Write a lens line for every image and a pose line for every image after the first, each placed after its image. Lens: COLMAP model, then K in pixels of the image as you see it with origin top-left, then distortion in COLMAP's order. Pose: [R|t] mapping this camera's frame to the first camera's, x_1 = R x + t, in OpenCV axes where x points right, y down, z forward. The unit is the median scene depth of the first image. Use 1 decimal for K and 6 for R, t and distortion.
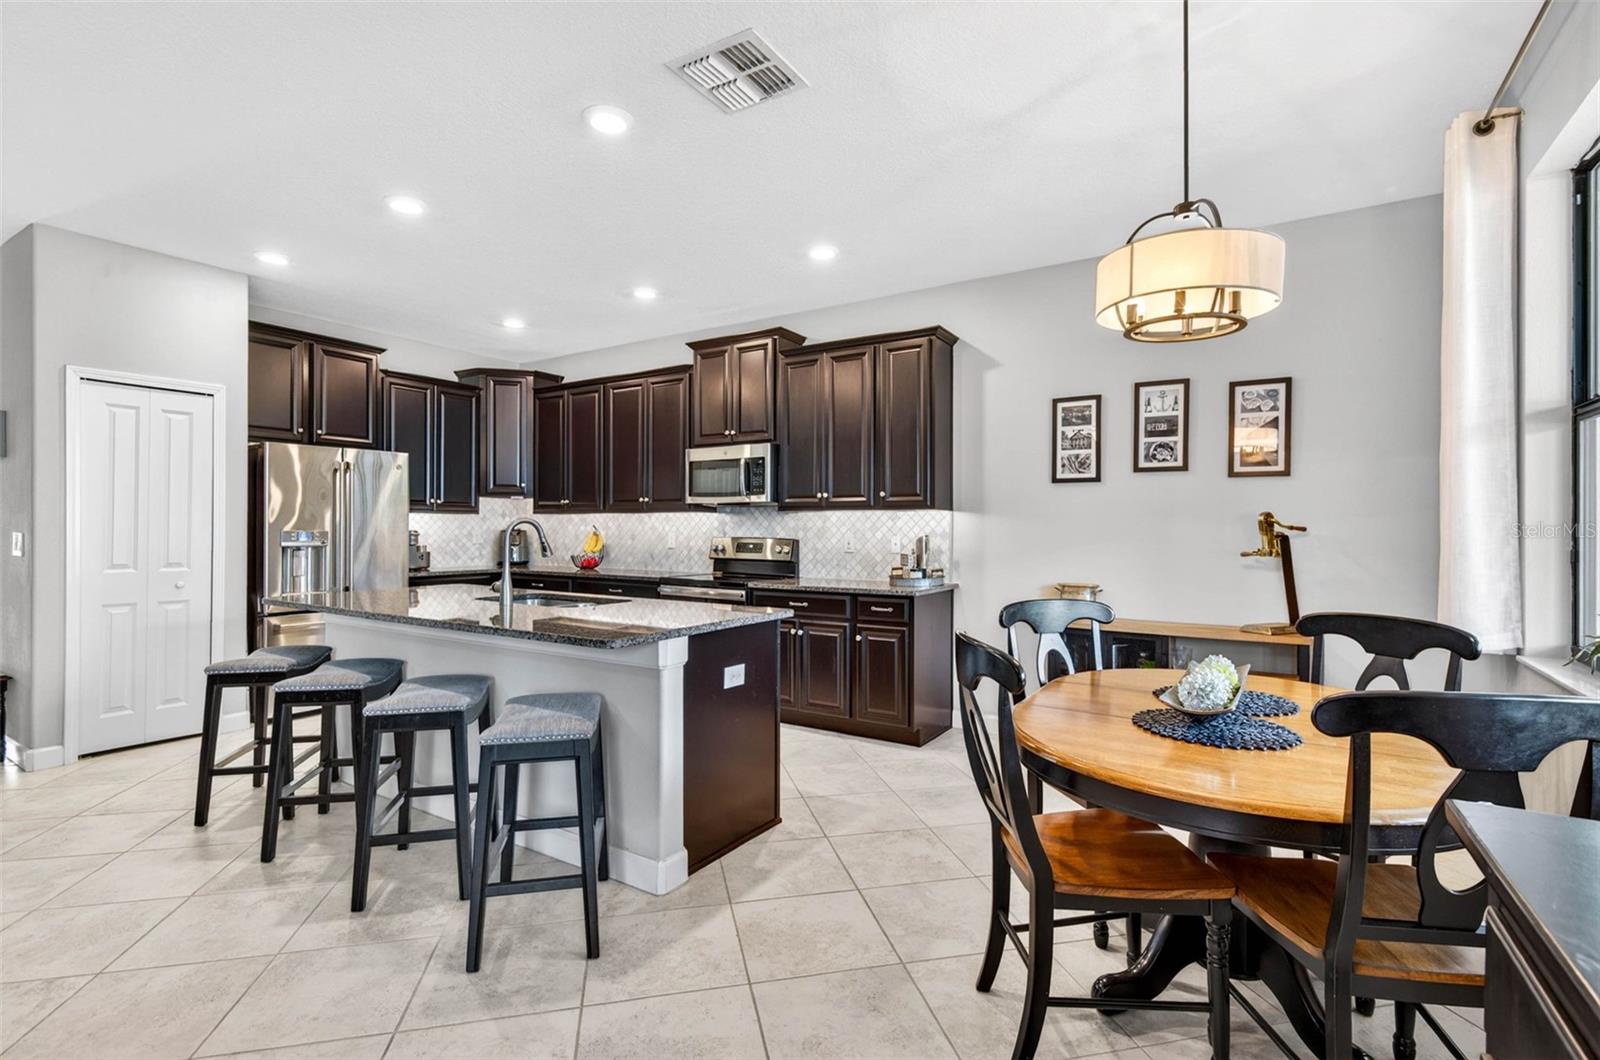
lens RADIAL K [[735.6, 0, 799.5], [0, 735.6, 528.1], [0, 0, 1]] dist [-0.003881, -0.001172]
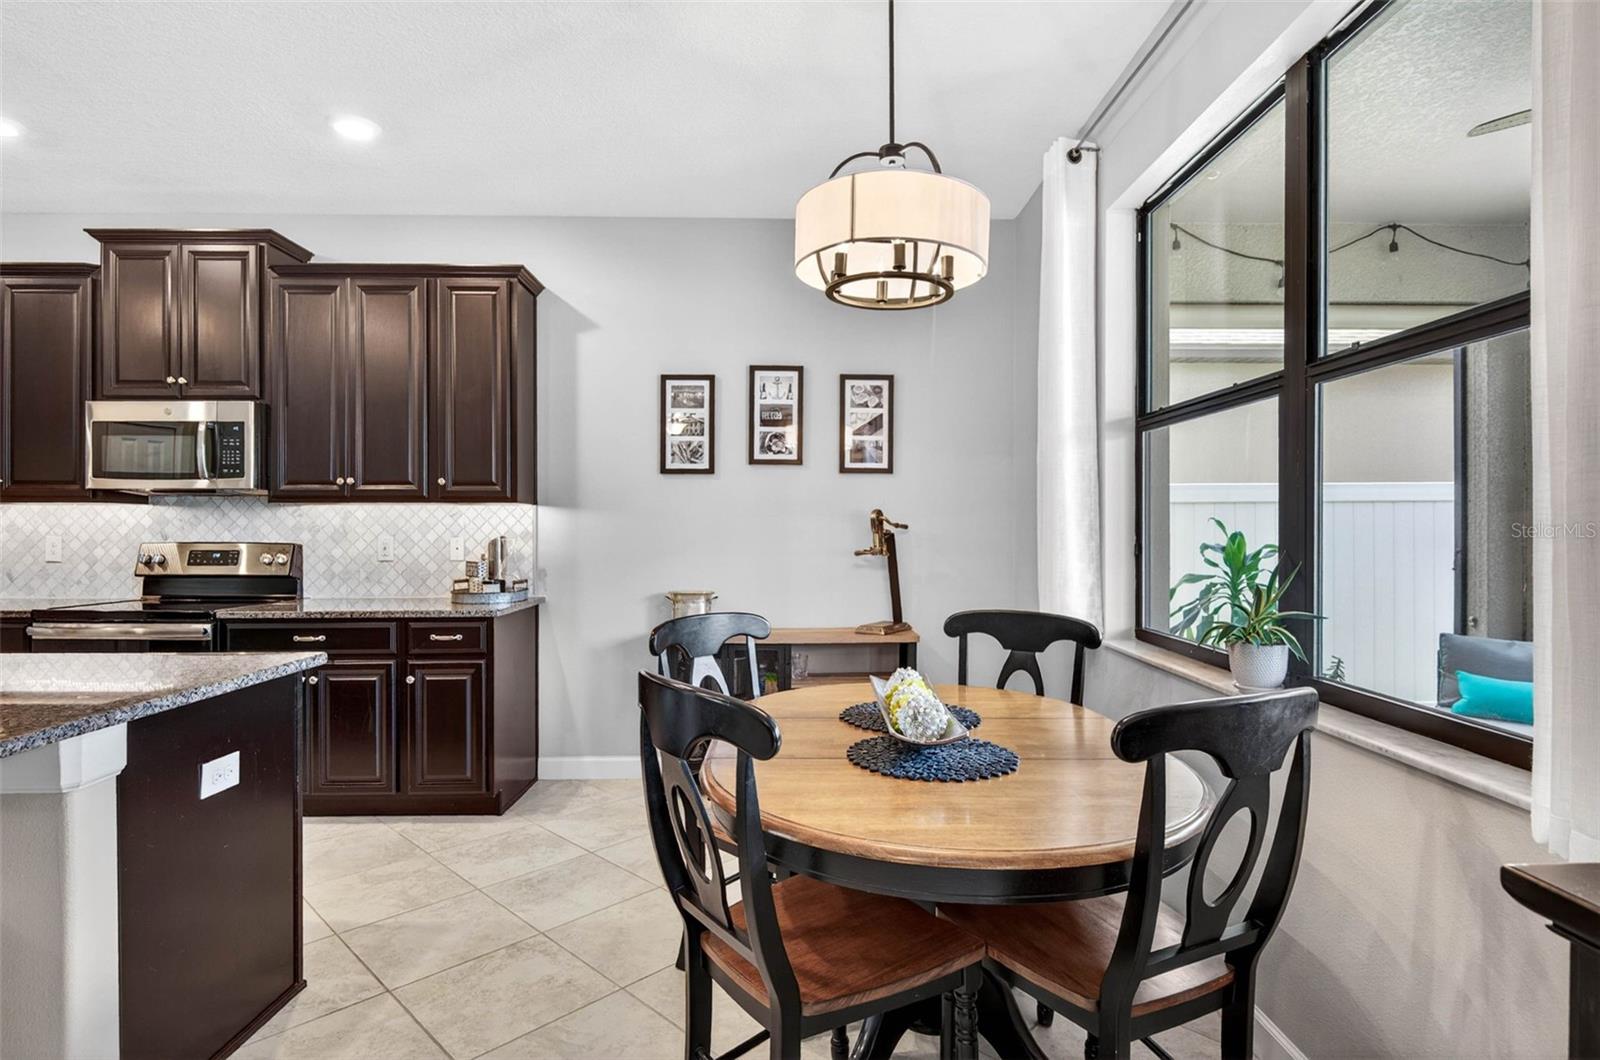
lens RADIAL K [[826.2, 0, 821.4], [0, 826.2, 527.9], [0, 0, 1]] dist [0.003776, -0.005189]
pose [[0.831613, -0.003681, 0.555344, -0.031937], [0.003294, 0.999993, 0.001696, 0.000482], [-0.555346, 0.000419, 0.831619, 0.098597]]
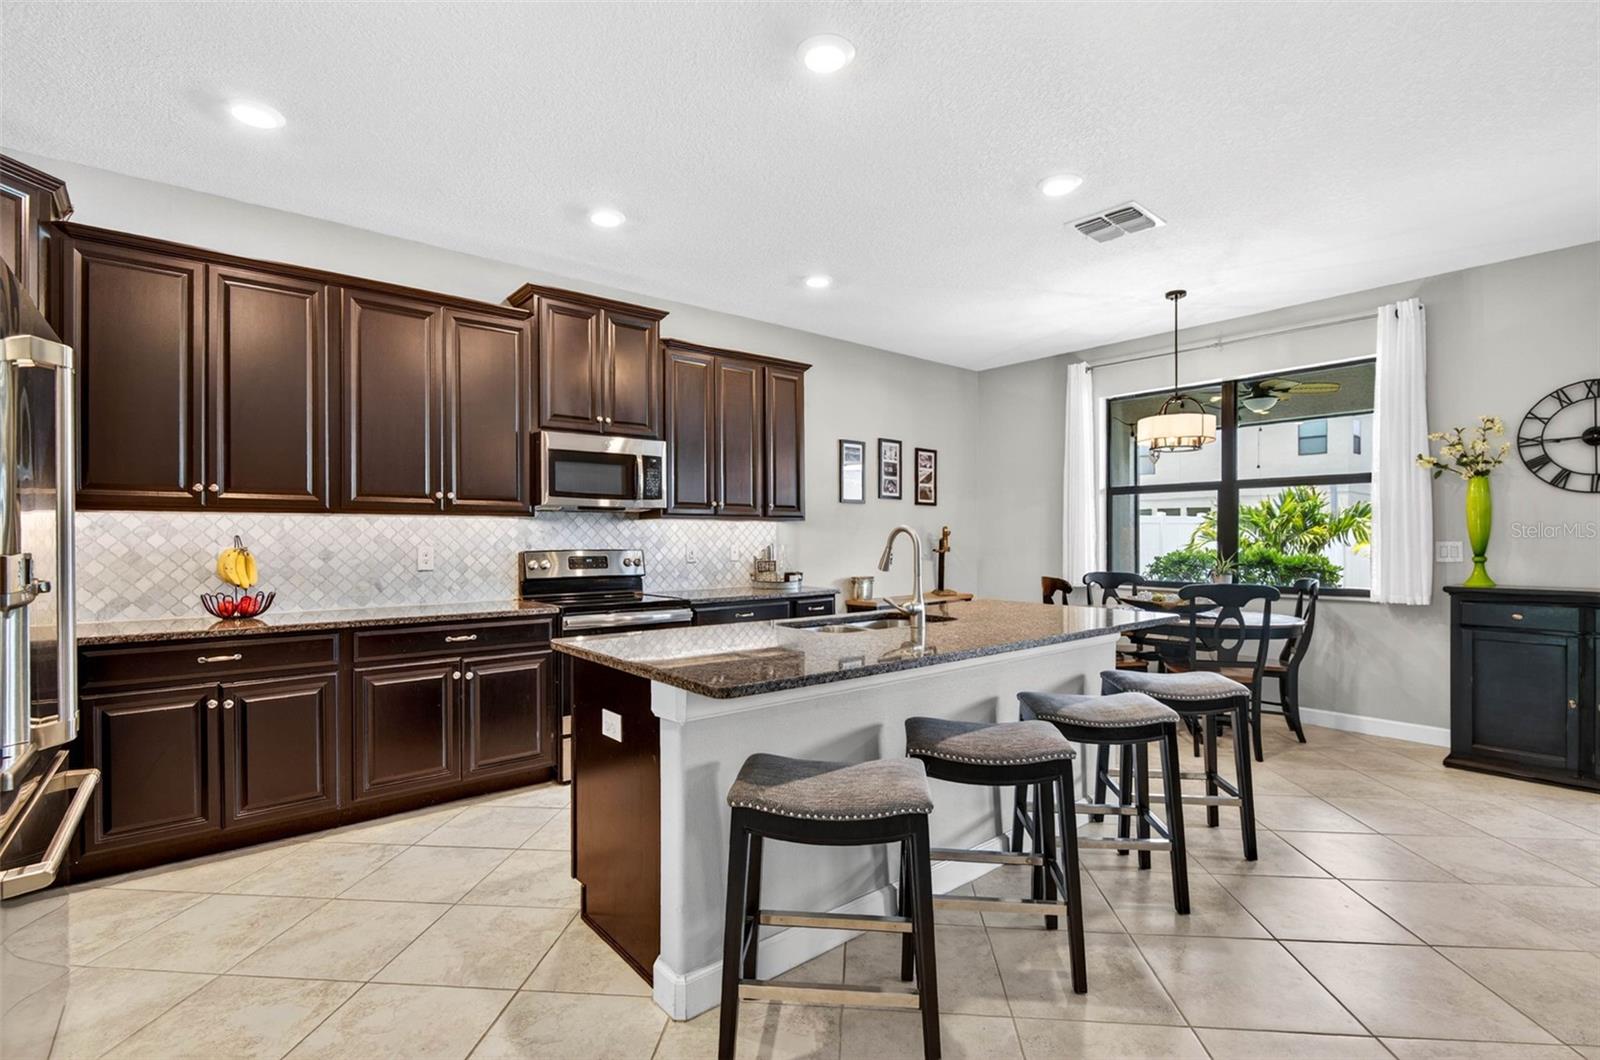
lens RADIAL K [[735.6, 0, 803.8], [0, 735.6, 522.6], [0, 0, 1]] dist [-0.003881, -0.001172]
pose [[0.293321, 0.014670, 0.955901, -0.934350], [0.006335, 0.999830, -0.017288, -0.001888], [-0.955993, 0.011126, 0.293178, 0.656216]]
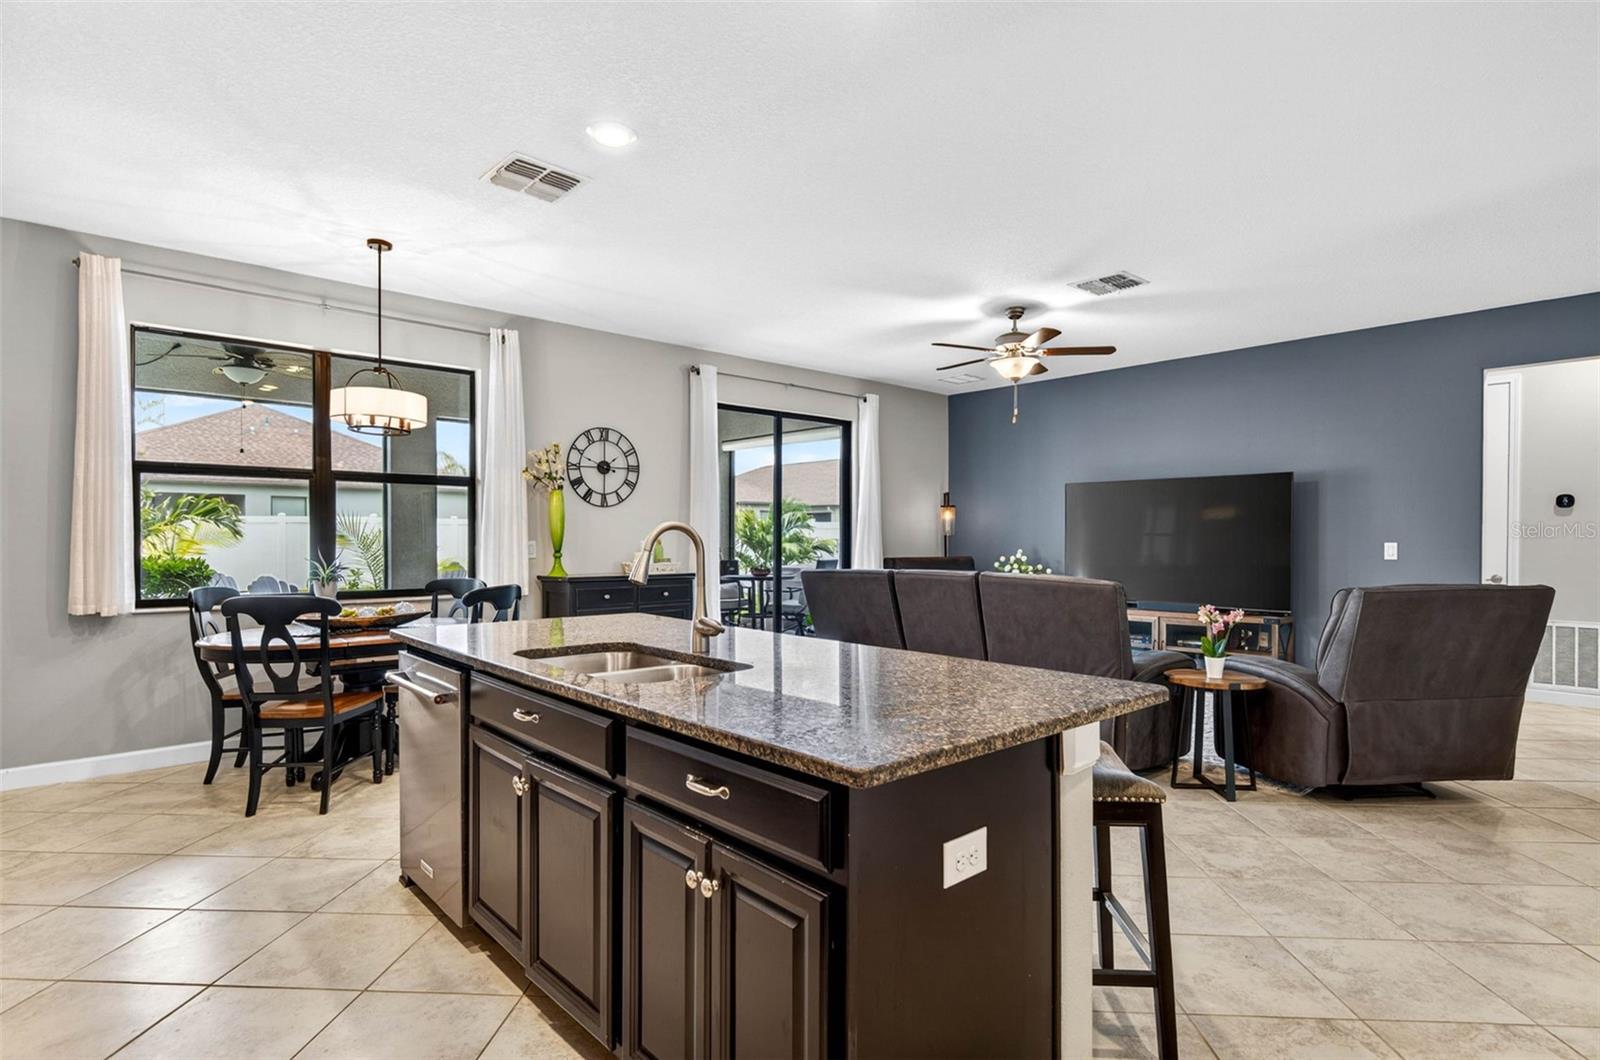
lens RADIAL K [[800.8, 0, 802.8], [0, 800.8, 538.0], [0, 0, 1]] dist [0.005822, -0.004235]
pose [[-0.967477, -0.008796, 0.252805, -0.504593], [-0.007535, 0.999954, 0.005955, -0.003543], [-0.252845, 0.003856, -0.967499, 1.259124]]
